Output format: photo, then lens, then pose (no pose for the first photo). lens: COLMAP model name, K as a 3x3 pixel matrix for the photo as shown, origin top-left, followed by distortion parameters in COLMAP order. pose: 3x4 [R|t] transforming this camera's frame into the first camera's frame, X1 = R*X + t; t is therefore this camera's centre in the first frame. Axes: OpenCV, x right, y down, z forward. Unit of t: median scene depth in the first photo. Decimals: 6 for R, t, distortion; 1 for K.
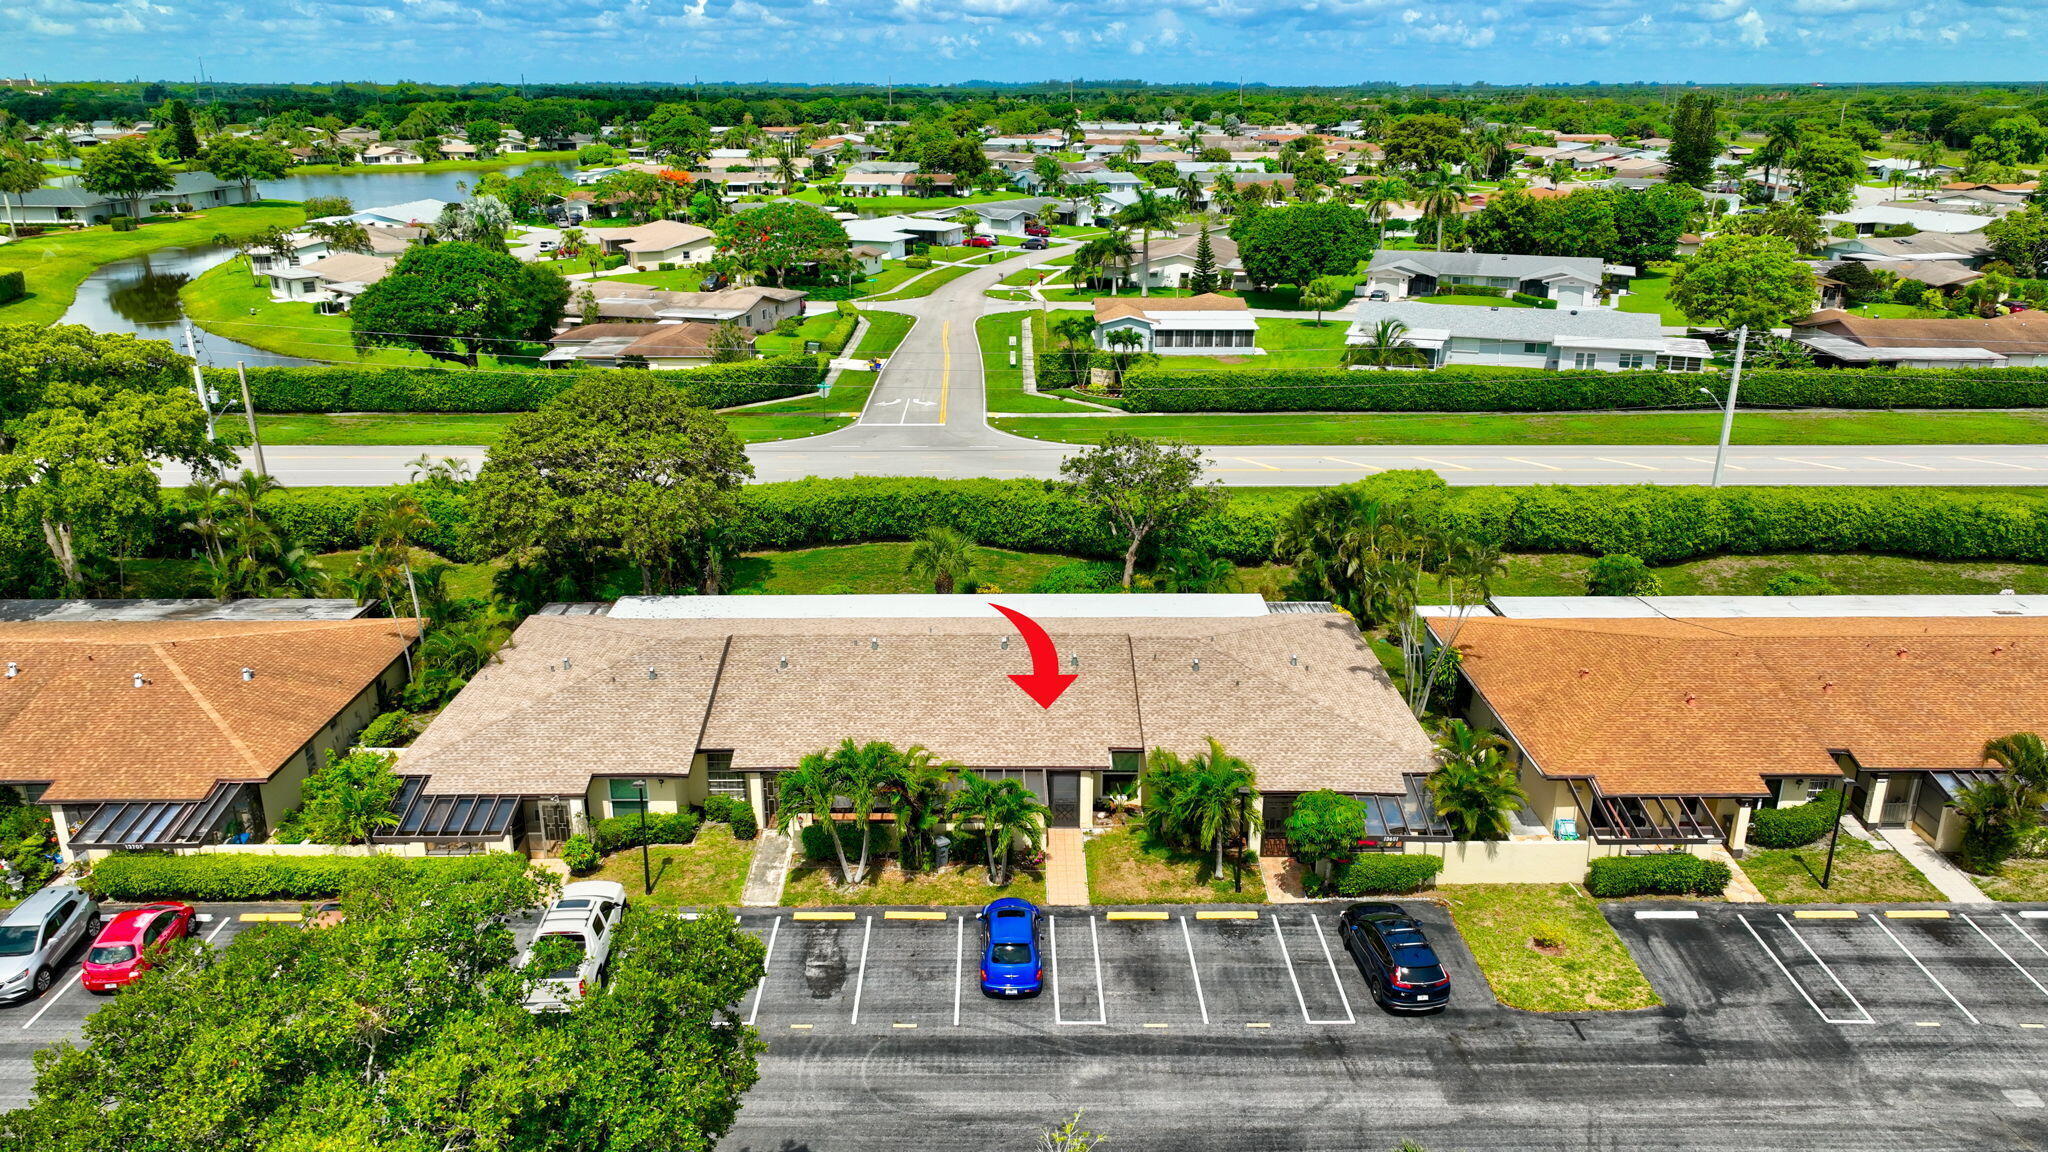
lens RADIAL K [[1453.4, 0, 1031.2], [0, 1453.4, 563.7], [0, 0, 1]] dist [0.003942, 0.014886]
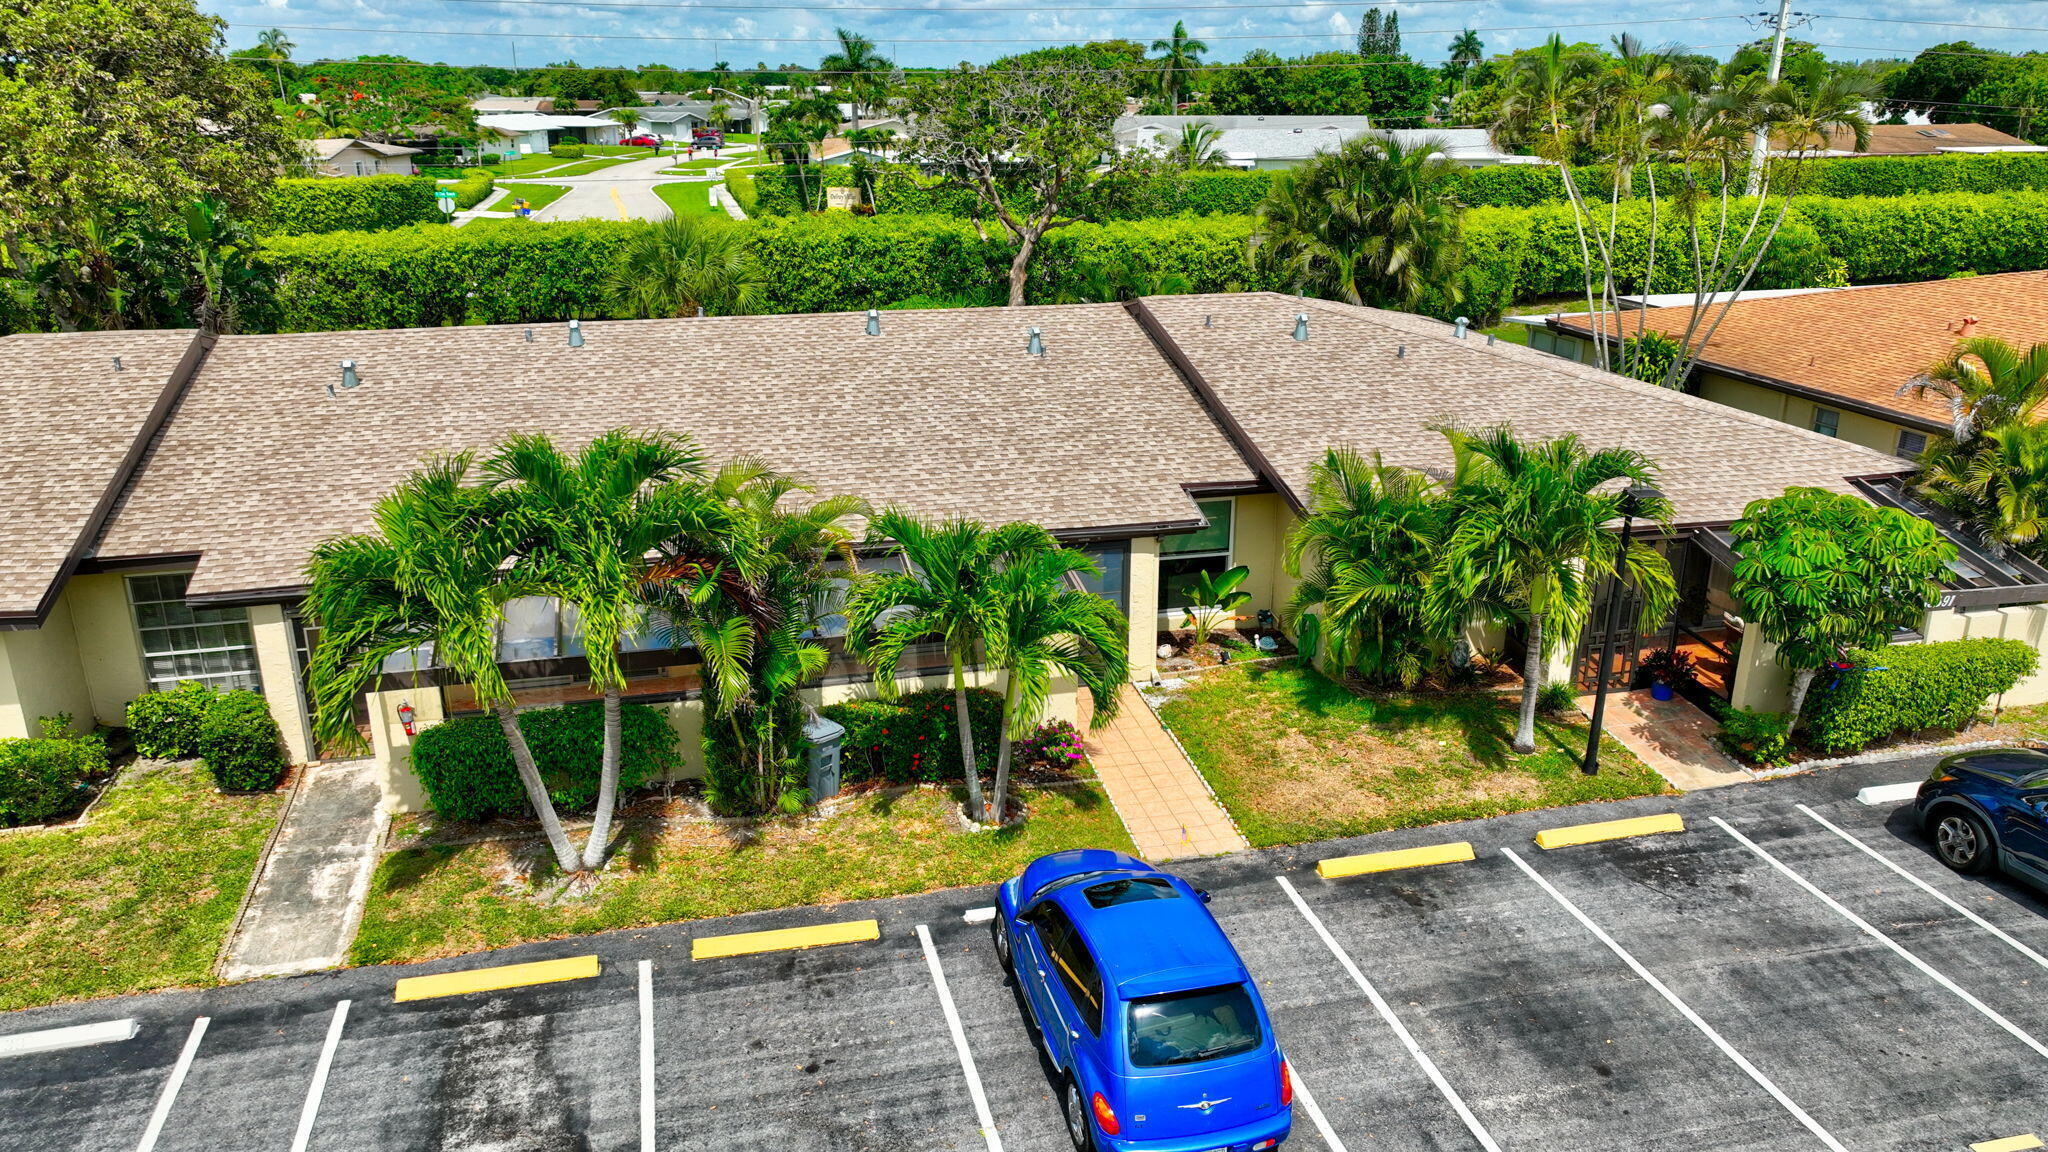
lens RADIAL K [[1453.4, 0, 1031.4], [0, 1453.4, 576.4], [0, 0, 1]] dist [0.003942, 0.014886]
pose [[0.973080, -0.077210, 0.217151, -0.083915], [0.074983, 0.997013, 0.018491, 0.144850], [-0.217930, -0.001711, 0.975963, 0.610996]]
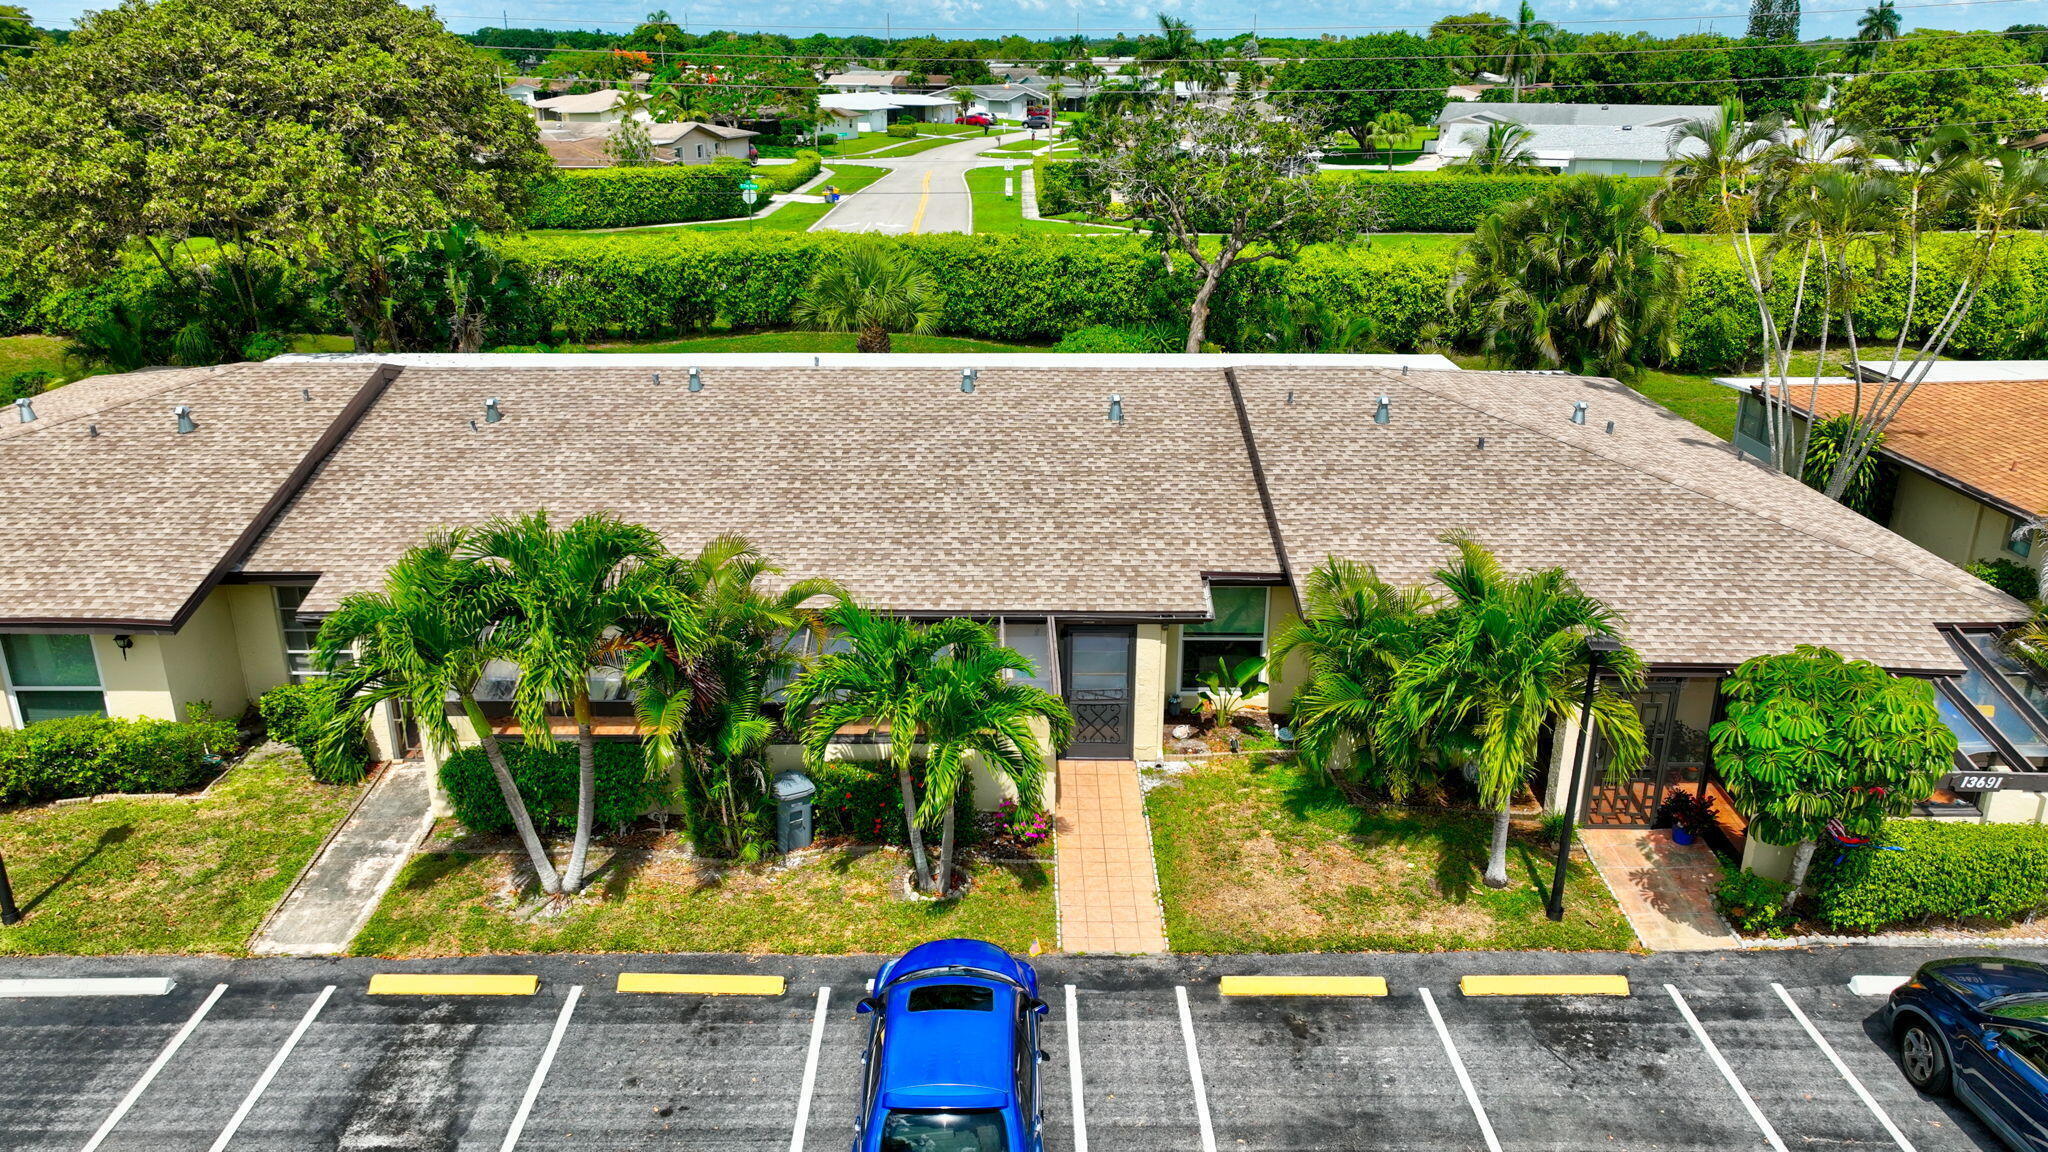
lens RADIAL K [[1453.4, 0, 1028.0], [0, 1453.4, 577.7], [0, 0, 1]] dist [0.003942, 0.014886]
pose [[0.999987, 0.002443, -0.004417, 0.004260], [-0.002305, 0.999517, 0.030979, 0.117216], [0.004491, -0.030969, 0.999510, 0.584706]]
